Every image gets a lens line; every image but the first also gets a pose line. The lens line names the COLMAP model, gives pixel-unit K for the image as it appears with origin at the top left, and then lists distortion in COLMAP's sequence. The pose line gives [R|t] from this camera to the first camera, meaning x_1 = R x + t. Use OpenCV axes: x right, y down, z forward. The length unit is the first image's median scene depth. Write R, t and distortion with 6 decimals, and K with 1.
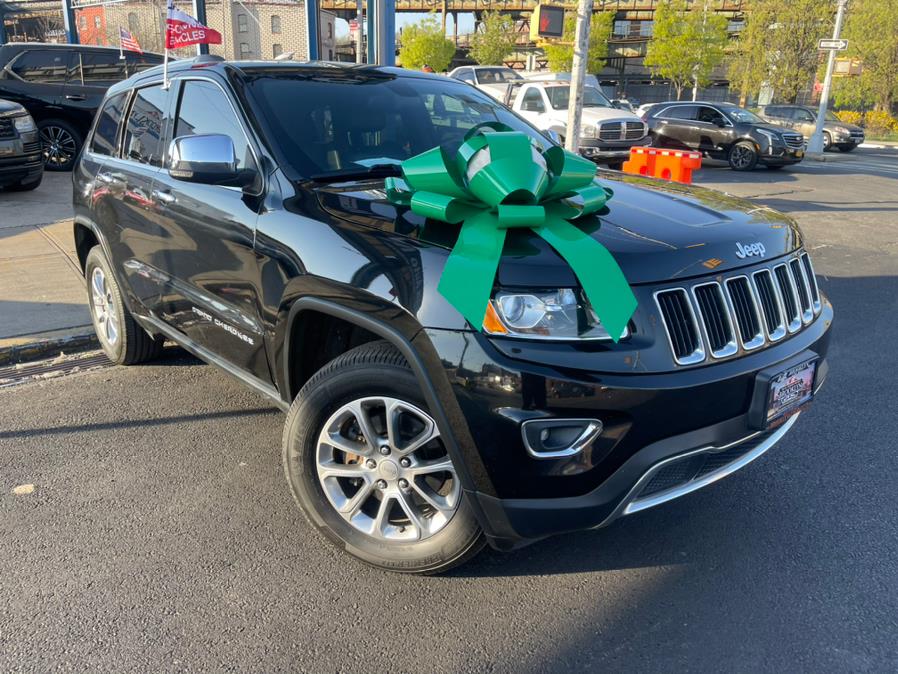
lens RADIAL K [[678.7, 0, 458.6], [0, 678.7, 341.5], [0, 0, 1]] dist [0.081338, -0.113254]
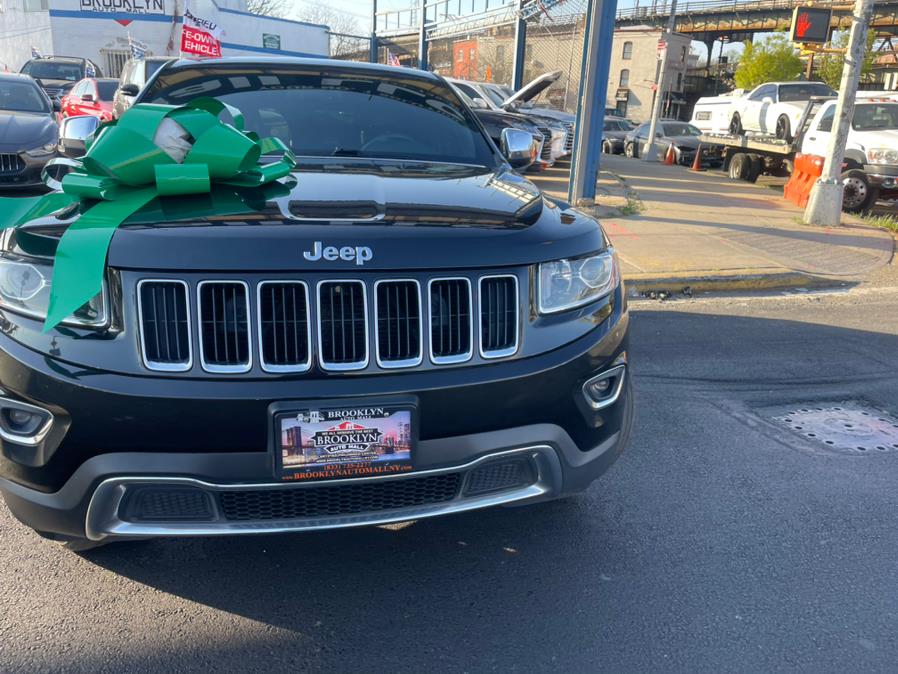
lens RADIAL K [[678.7, 0, 445.8], [0, 678.7, 329.9], [0, 0, 1]] dist [0.081338, -0.113254]
pose [[0.875523, 0.149707, -0.459399, 0.669814], [-0.171613, 0.985146, -0.006025, -0.046699], [0.451673, 0.084114, 0.888210, 0.269866]]
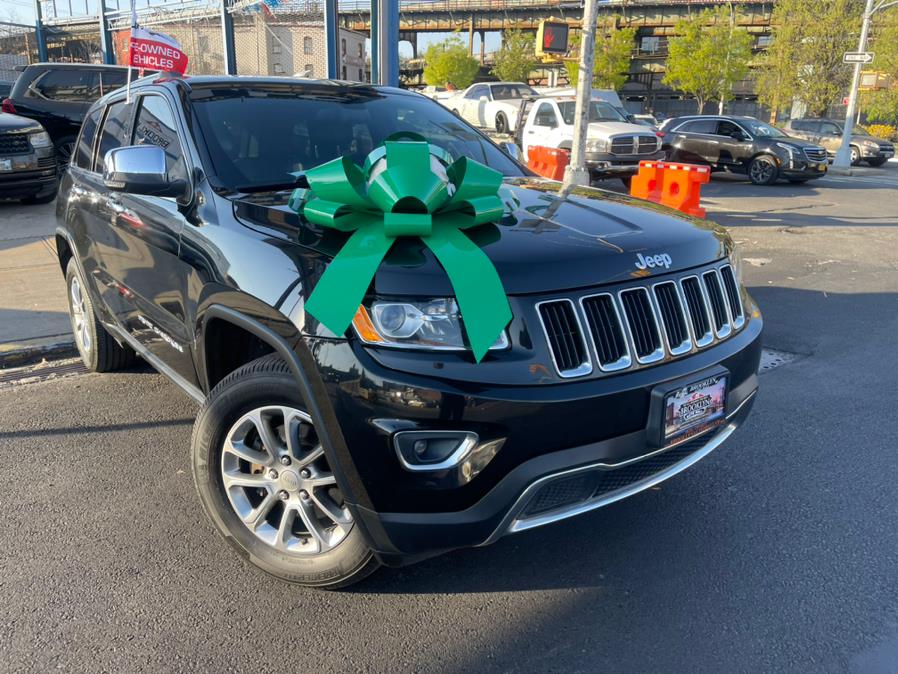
lens RADIAL K [[678.7, 0, 444.6], [0, 678.7, 329.6], [0, 0, 1]] dist [0.081338, -0.113254]
pose [[0.998077, 0.012052, -0.060801, 0.139778], [-0.014314, 0.999216, -0.036908, 0.002587], [0.060309, 0.037707, 0.997467, 0.013287]]
